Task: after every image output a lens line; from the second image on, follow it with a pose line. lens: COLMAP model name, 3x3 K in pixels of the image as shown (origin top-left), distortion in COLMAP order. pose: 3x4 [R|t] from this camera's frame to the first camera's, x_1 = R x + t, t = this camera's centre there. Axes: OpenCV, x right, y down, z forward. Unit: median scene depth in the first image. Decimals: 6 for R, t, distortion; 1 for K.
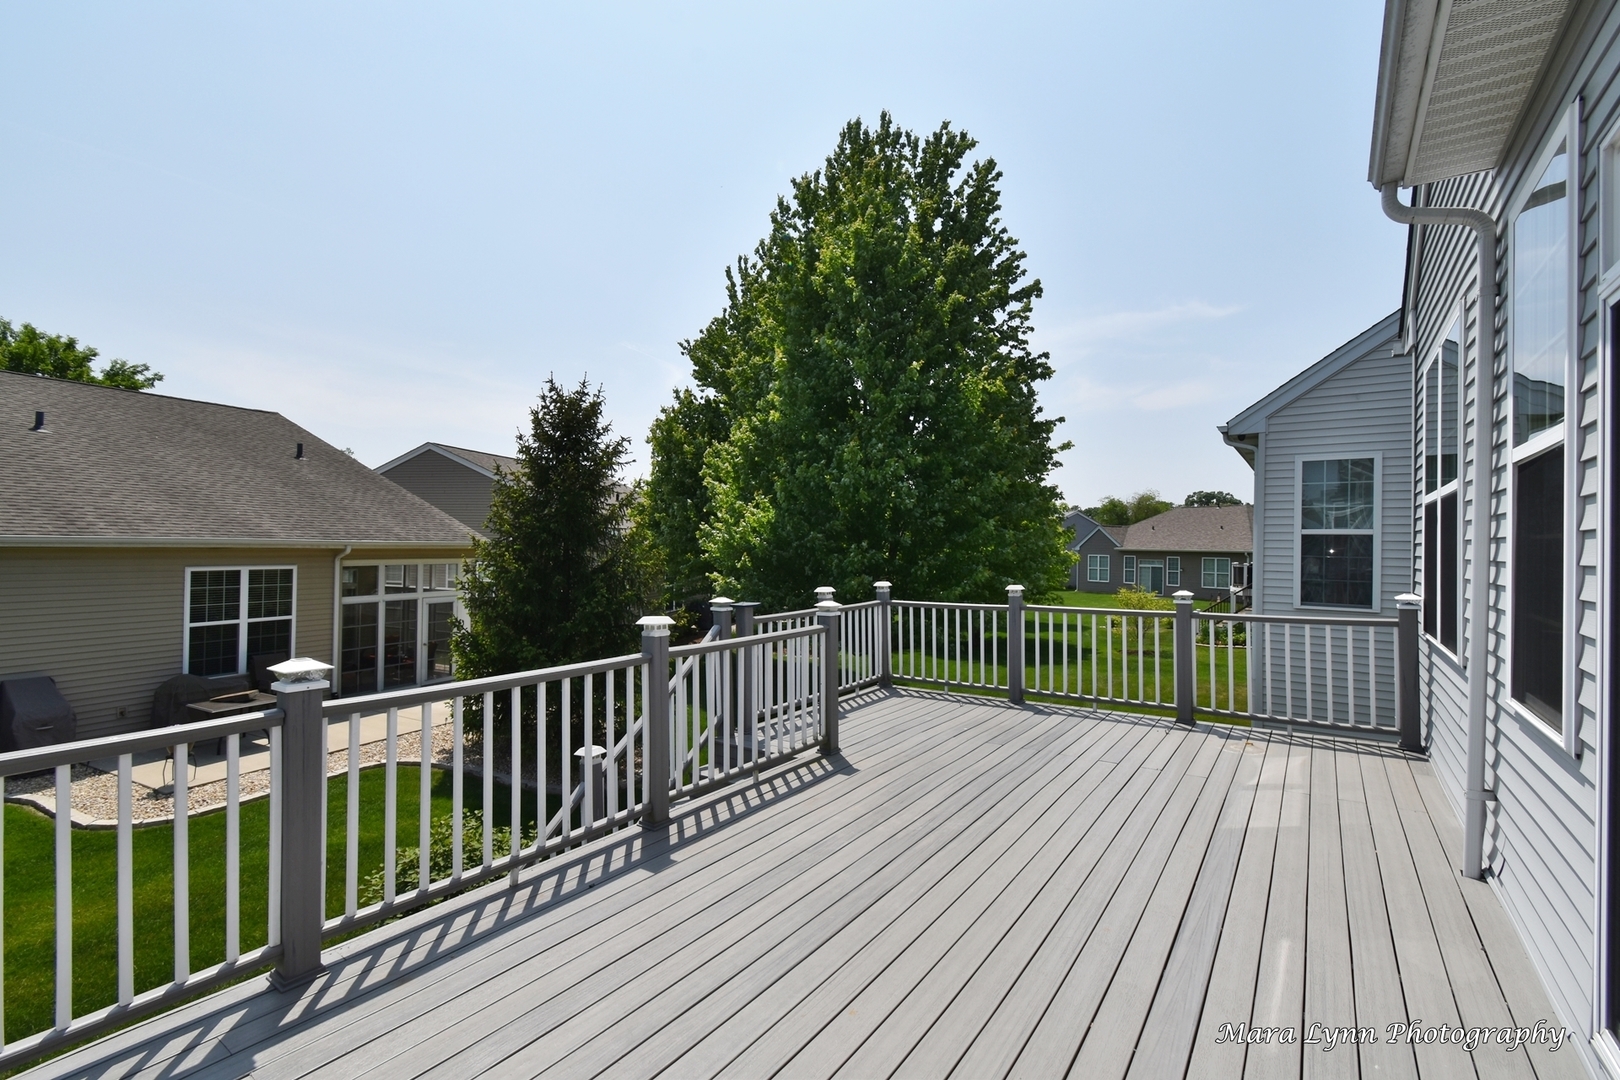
lens RADIAL K [[736.1, 0, 818.2], [0, 736.1, 540.1], [0, 0, 1]] dist [0.003652, -0.000494]
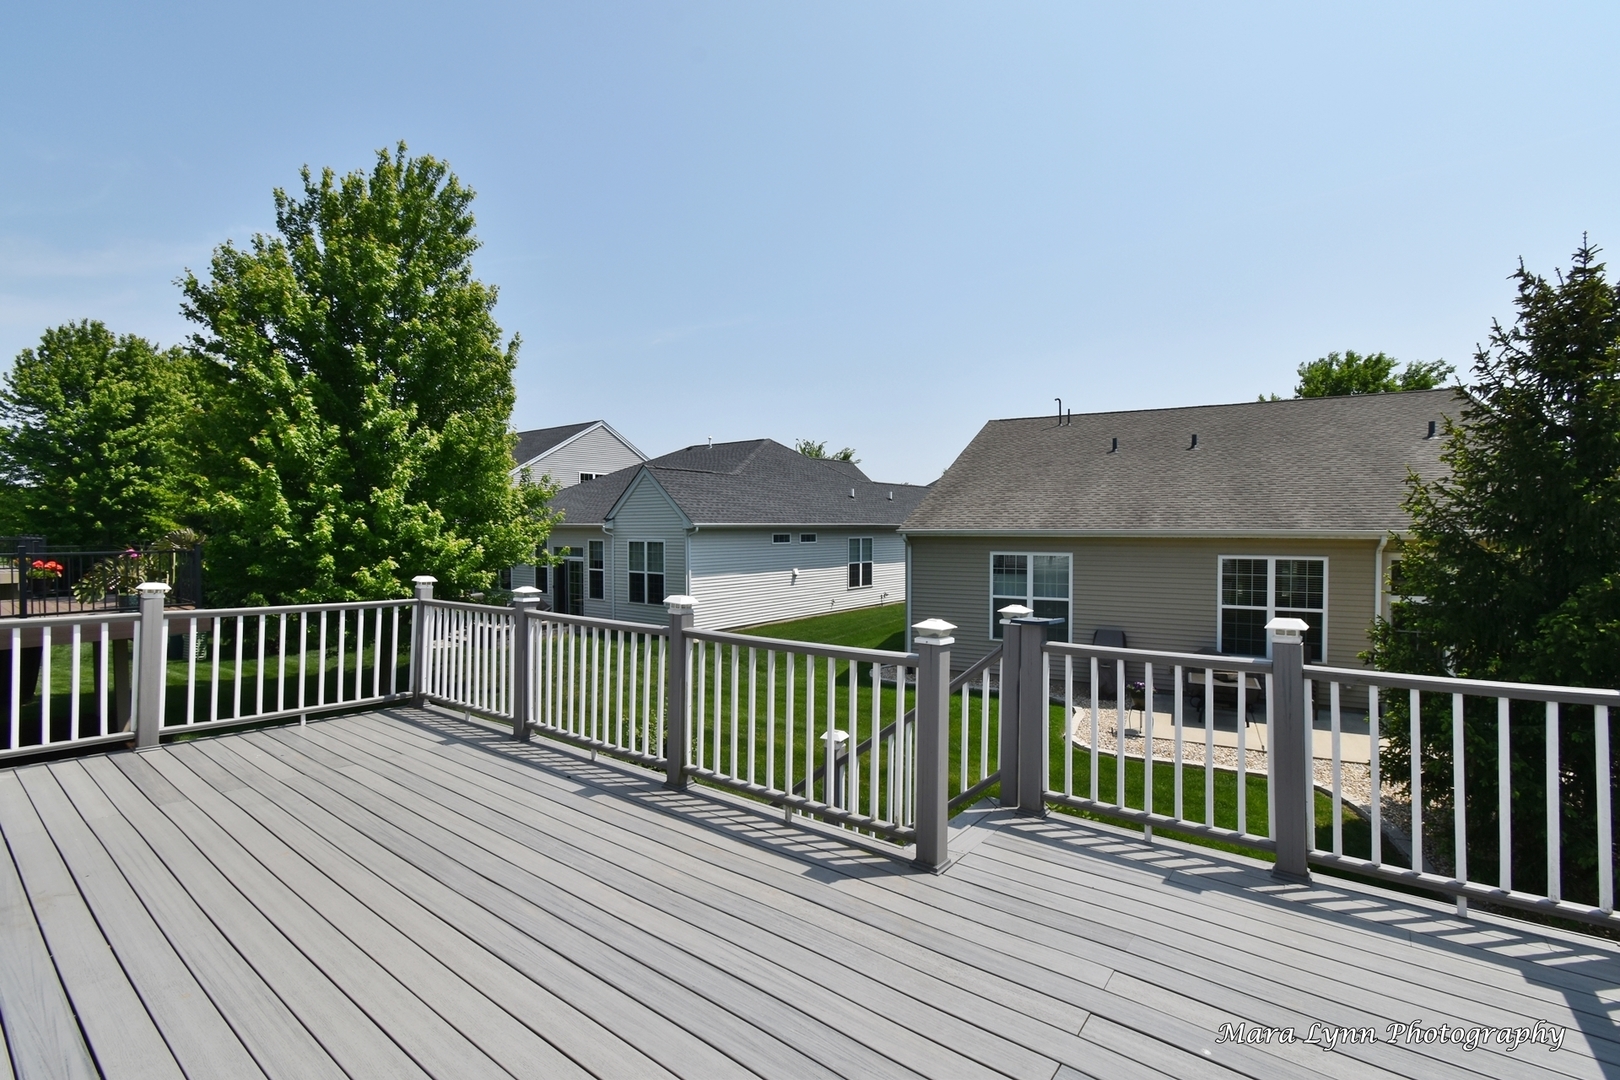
lens RADIAL K [[716.1, 0, 814.2], [0, 716.1, 540.6], [0, 0, 1]] dist [0.005148, -0.004037]
pose [[-0.058737, 0.002973, -0.998269, 0.707901], [0.006420, 0.999976, 0.002600, 0.017553], [0.998253, -0.006256, -0.058754, 1.082842]]
